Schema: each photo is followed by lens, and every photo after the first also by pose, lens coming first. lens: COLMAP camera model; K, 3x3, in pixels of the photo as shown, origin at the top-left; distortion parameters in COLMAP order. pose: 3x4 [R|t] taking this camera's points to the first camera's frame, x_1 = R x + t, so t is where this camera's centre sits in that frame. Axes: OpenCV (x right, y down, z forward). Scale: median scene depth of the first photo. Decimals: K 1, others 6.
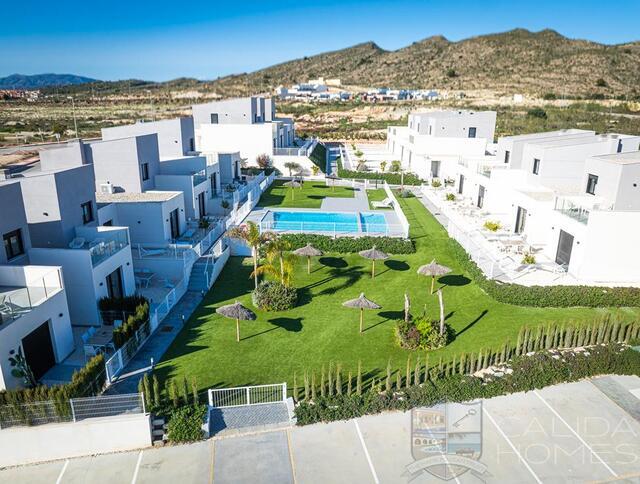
lens RADIAL K [[442.9, 0, 320.0], [0, 442.9, 242.0], [0, 0, 1]] dist [-0.030045, -0.001886]
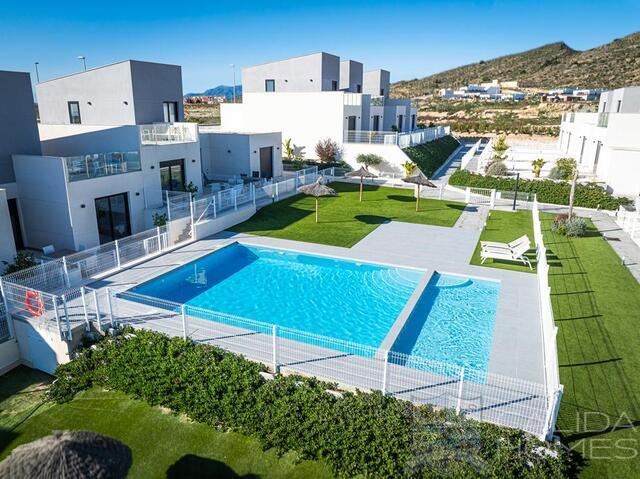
lens RADIAL K [[447.2, 0, 320.0], [0, 447.2, 239.5], [0, 0, 1]] dist [-0.028962, 0.004819]
pose [[0.935945, 0.097421, -0.338403, 0.079648], [-0.104603, 0.994510, -0.003001, -0.052634], [0.336252, 0.038207, 0.940997, 0.381456]]
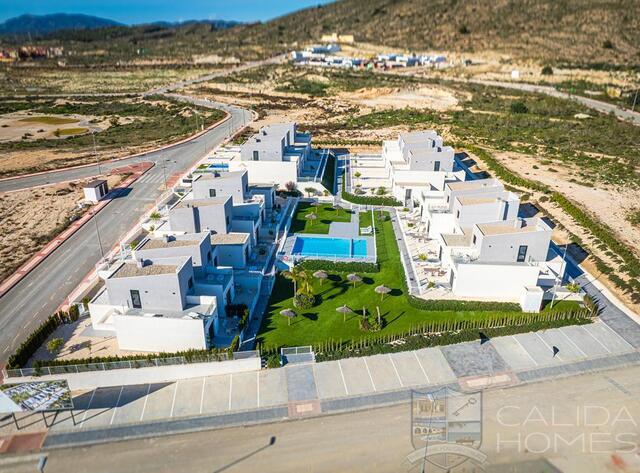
lens RADIAL K [[425.4, 0, 320.0], [0, 425.4, 236.5], [0, 0, 1]] dist [-0.025883, 0.000670]
pose [[0.999553, 0.008362, -0.028720, 0.009852], [-0.005220, 0.994160, 0.107788, -0.156811], [0.029454, -0.107590, 0.993759, -0.372937]]
